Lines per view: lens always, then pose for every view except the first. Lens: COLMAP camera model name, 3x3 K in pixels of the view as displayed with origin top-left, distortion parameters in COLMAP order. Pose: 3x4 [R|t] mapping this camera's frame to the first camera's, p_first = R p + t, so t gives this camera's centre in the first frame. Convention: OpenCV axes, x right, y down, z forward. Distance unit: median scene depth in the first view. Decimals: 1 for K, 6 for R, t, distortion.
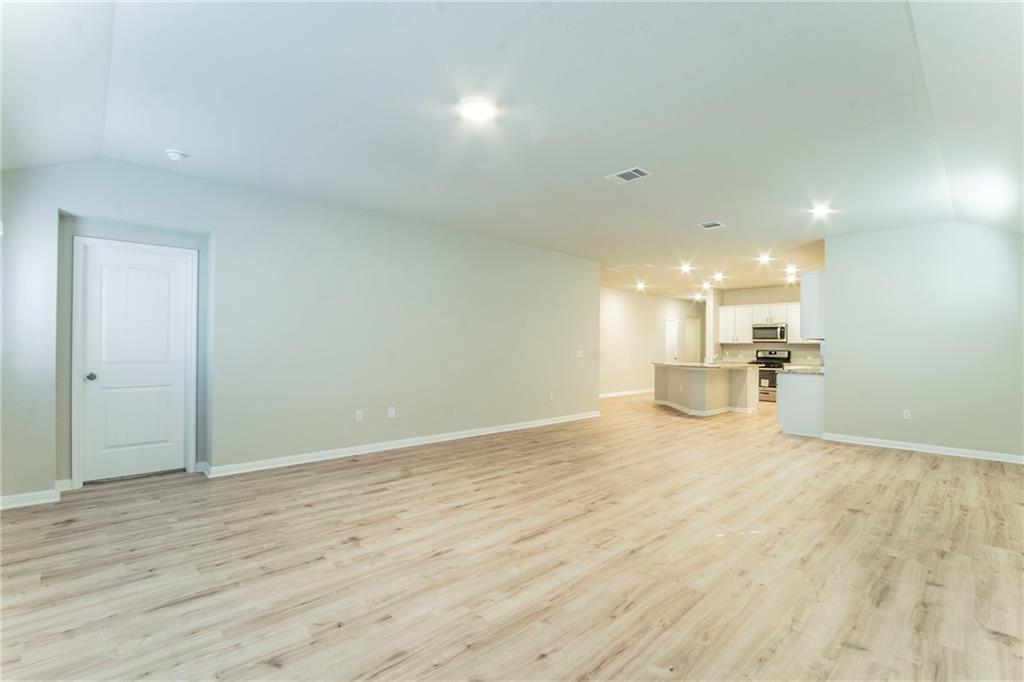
lens RADIAL K [[457.9, 0, 517.3], [0, 457.9, 346.2], [0, 0, 1]] dist [-0.002395, -0.000361]
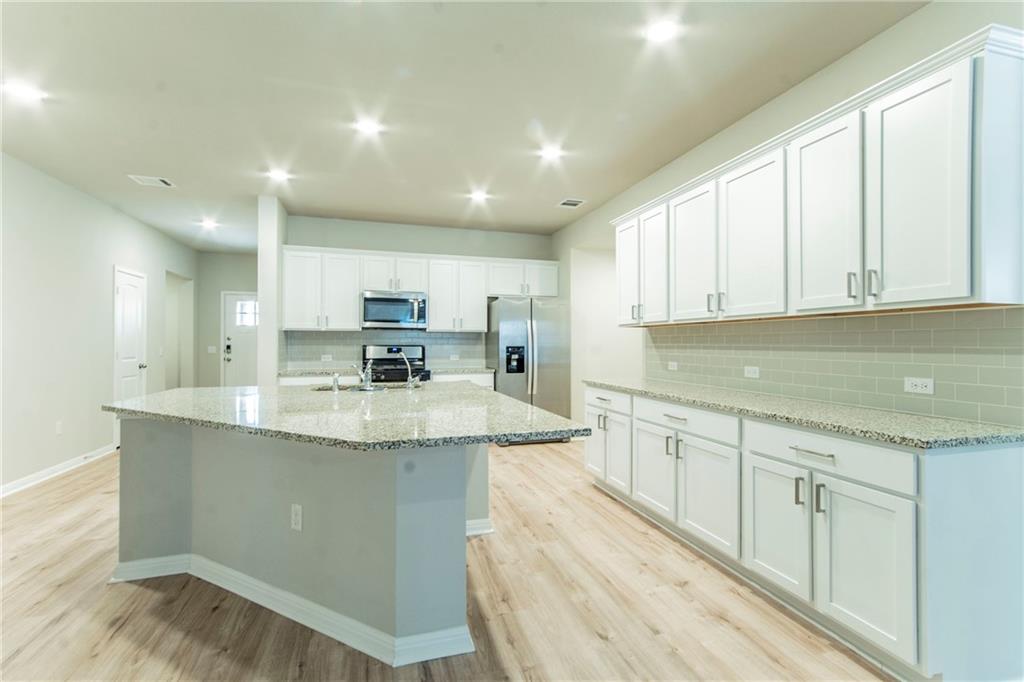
lens RADIAL K [[457.9, 0, 517.3], [0, 457.9, 346.2], [0, 0, 1]] dist [-0.002395, -0.000361]
pose [[0.467282, -0.014519, 0.883989, 0.169034], [-0.003559, 0.999826, 0.018302, 0.000652], [-0.884101, -0.011699, 0.467149, 0.637818]]
